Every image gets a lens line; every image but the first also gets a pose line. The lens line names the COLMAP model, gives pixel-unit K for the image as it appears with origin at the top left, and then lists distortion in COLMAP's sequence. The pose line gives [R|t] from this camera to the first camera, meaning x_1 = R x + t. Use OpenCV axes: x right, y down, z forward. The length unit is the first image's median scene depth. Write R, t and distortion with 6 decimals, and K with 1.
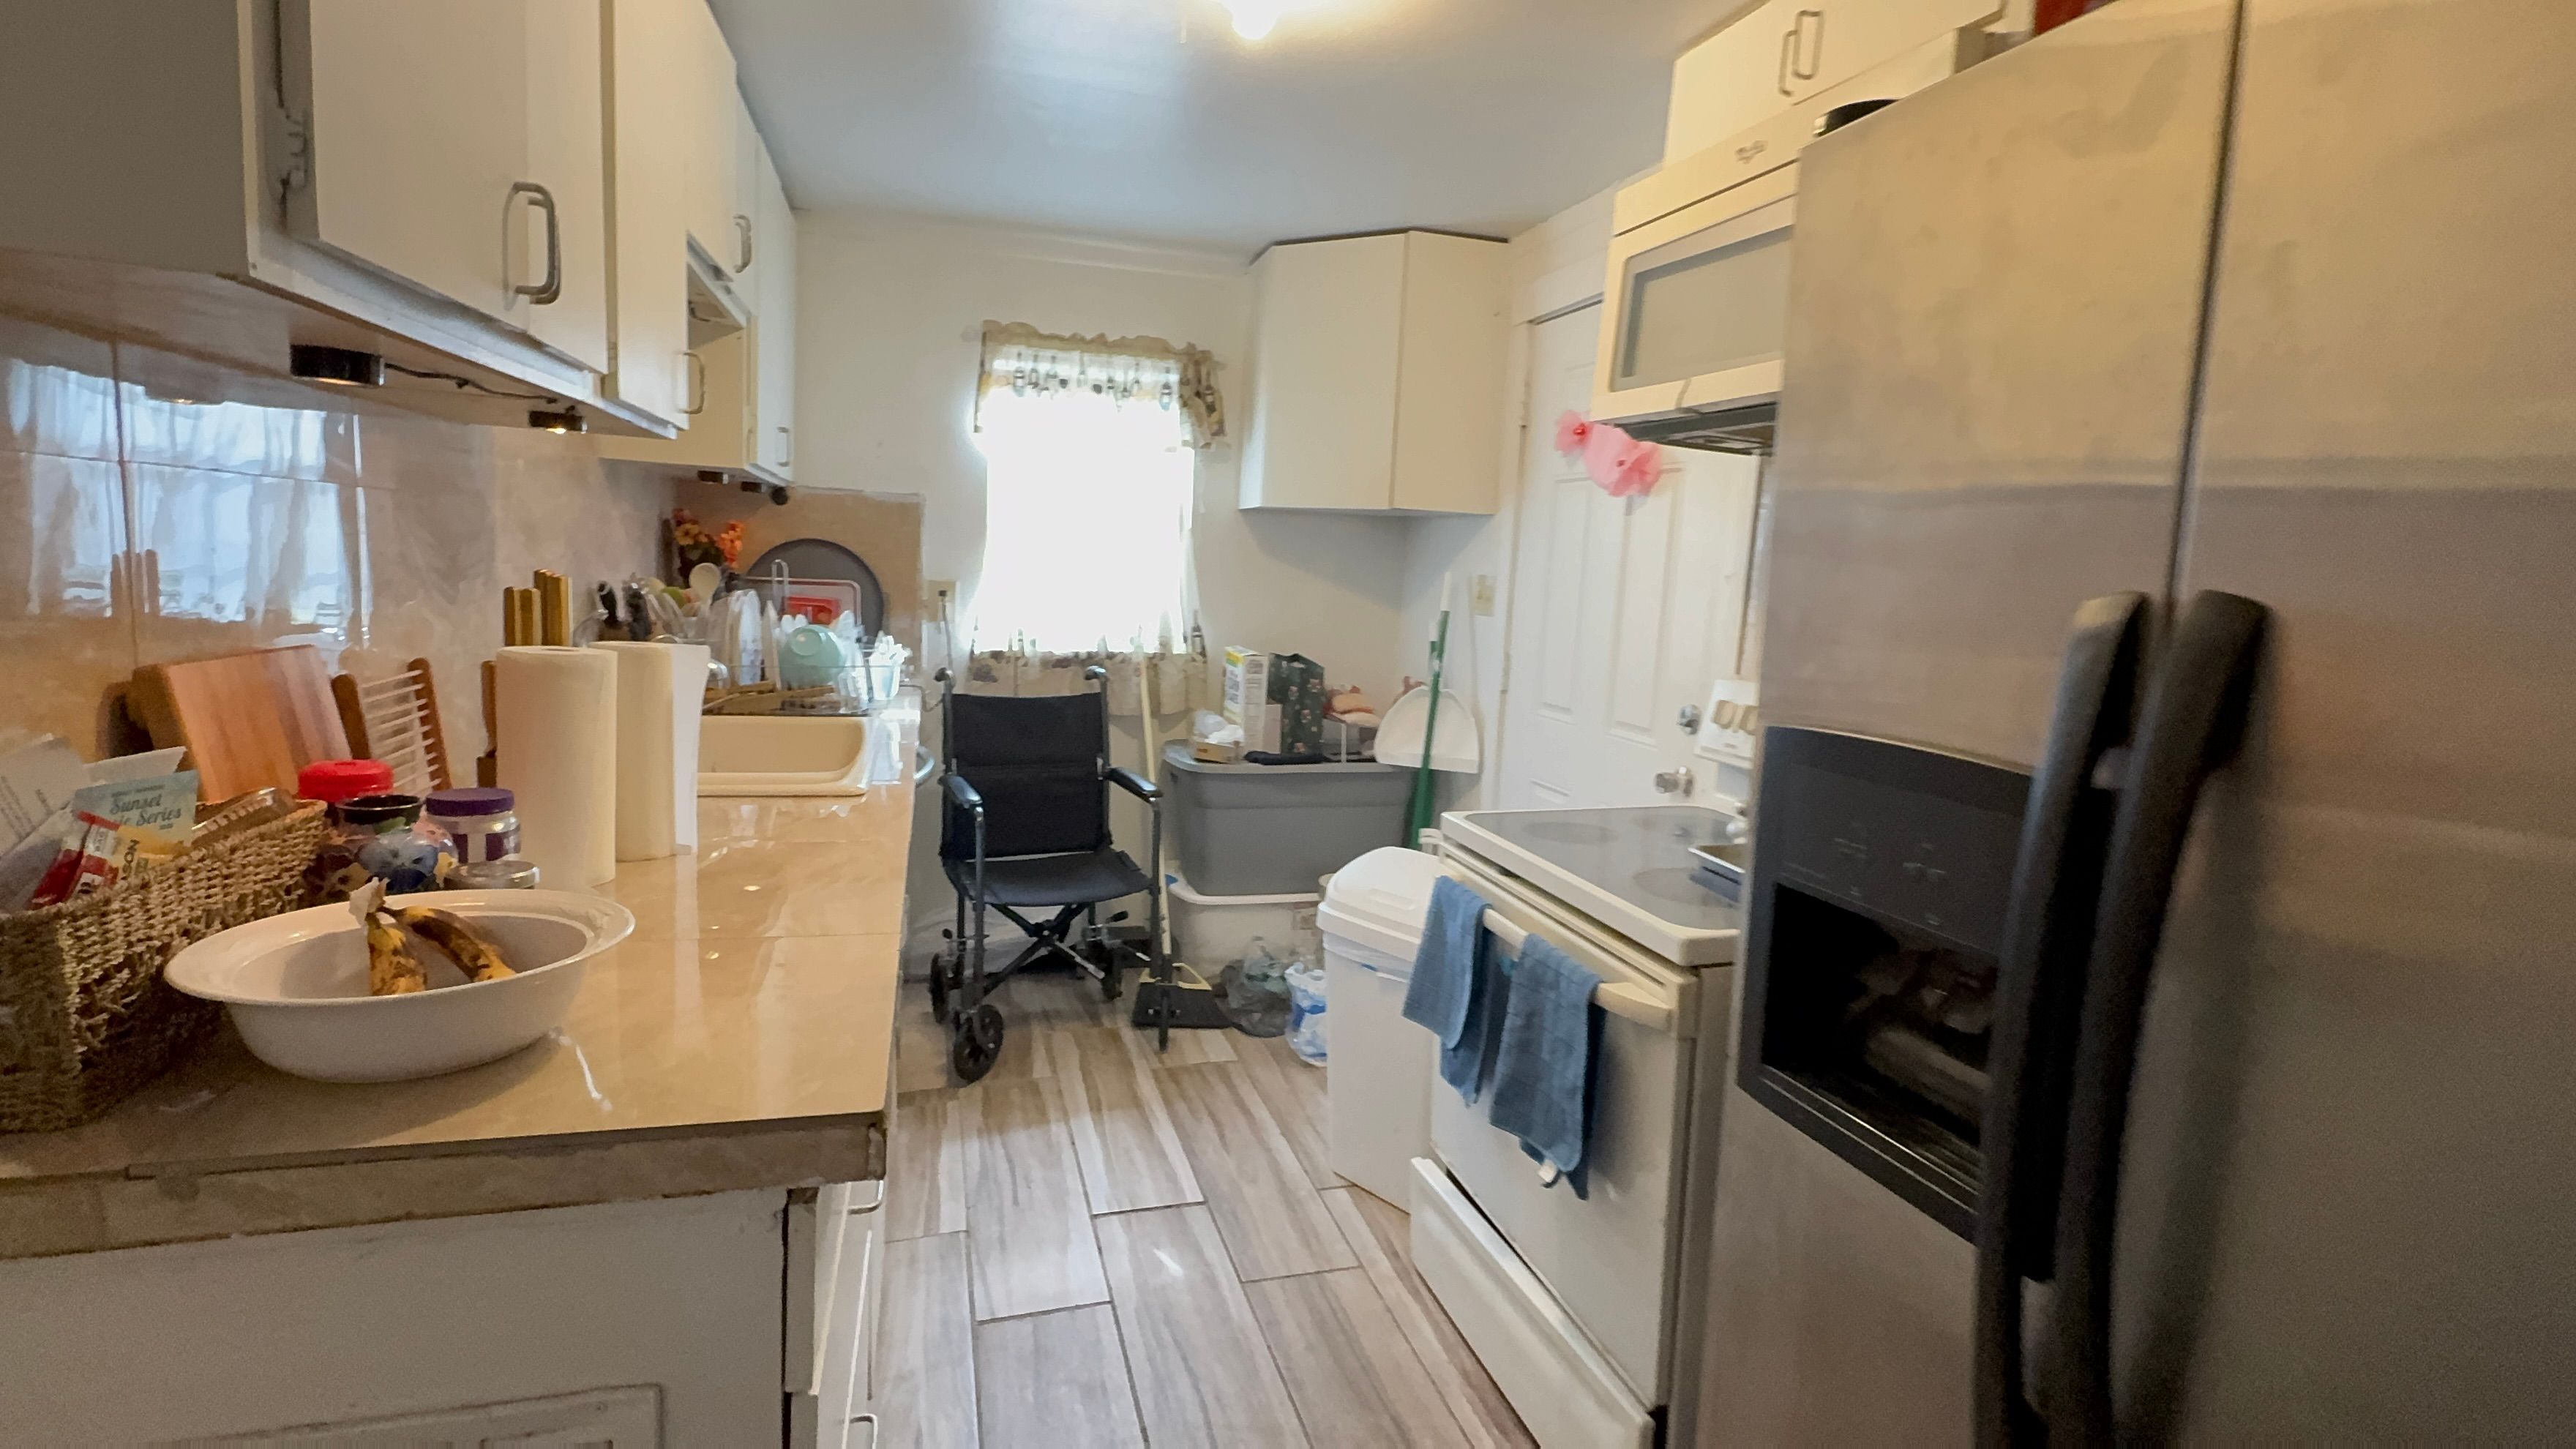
lens RADIAL K [[1182.1, 0, 1290.1], [0, 1182.1, 710.9], [0, 0, 1]] dist [-0.004394, 0.002514]
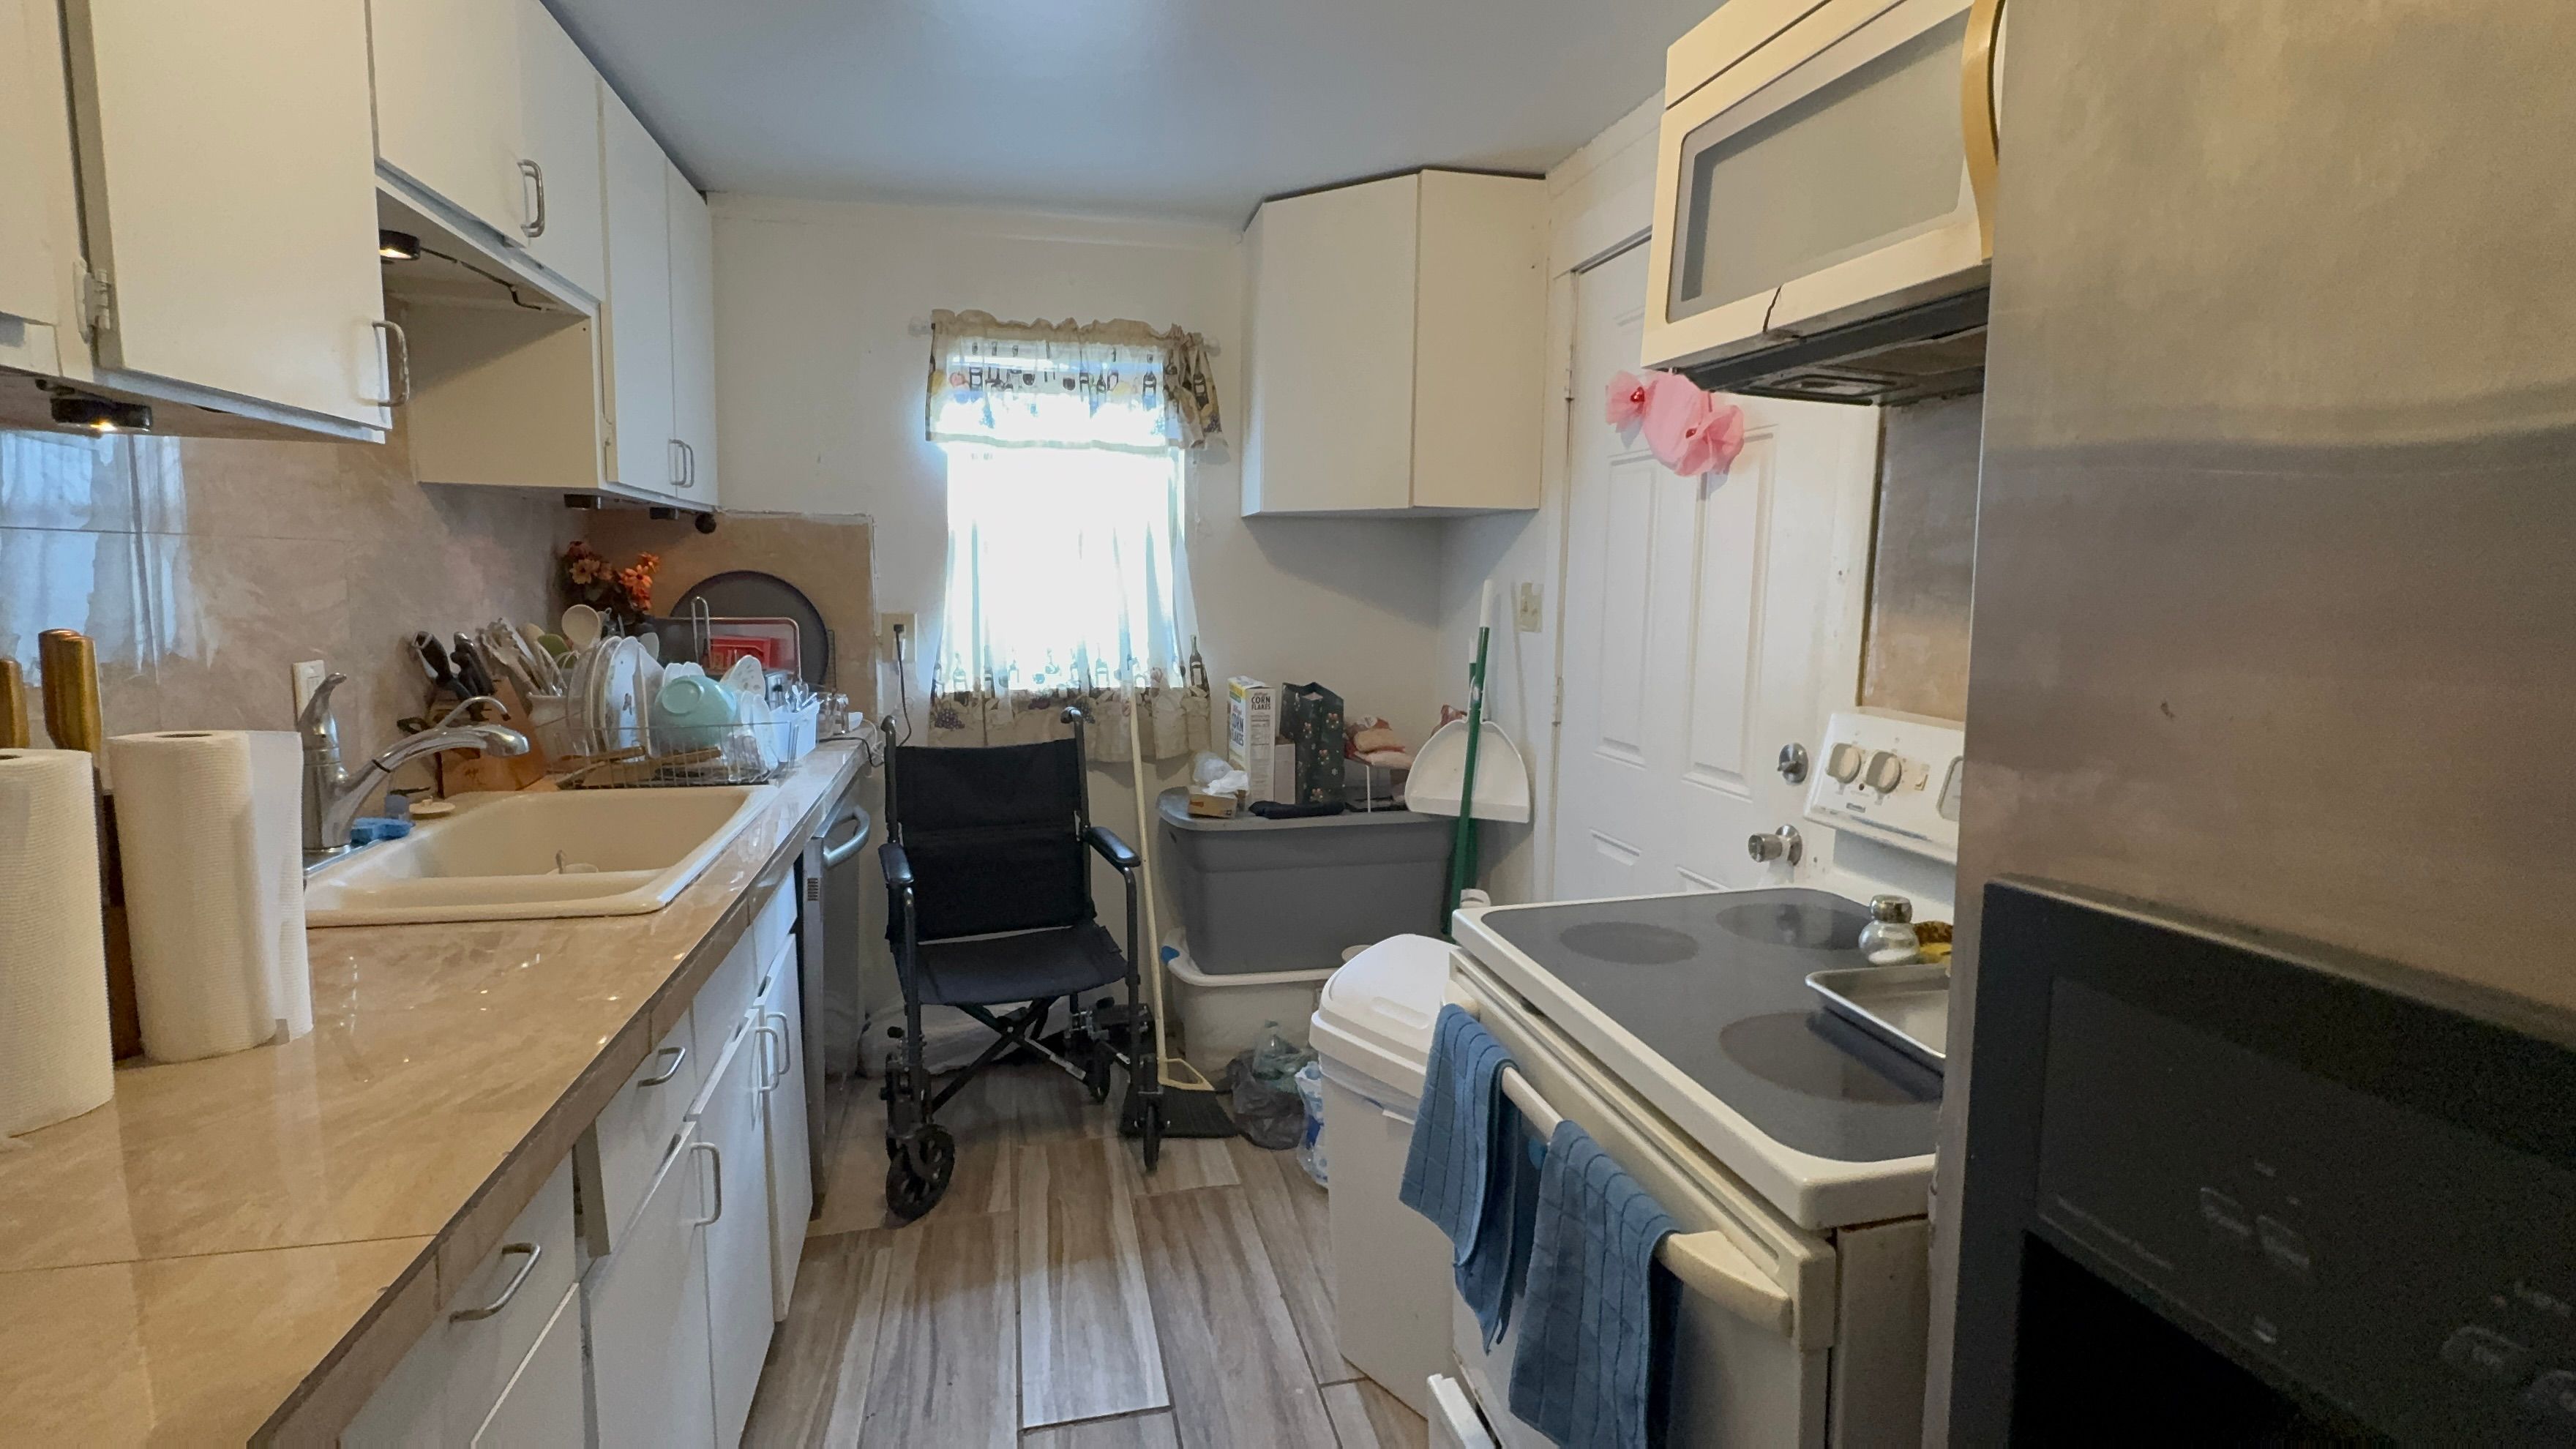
lens RADIAL K [[1182.1, 0, 1287.3], [0, 1182.1, 714.9], [0, 0, 1]] dist [-0.004394, 0.002514]
pose [[0.996984, -0.030814, -0.071222, 0.059892], [0.030087, 0.999484, -0.011258, -0.021110], [0.071532, 0.009081, 0.997397, 0.190298]]
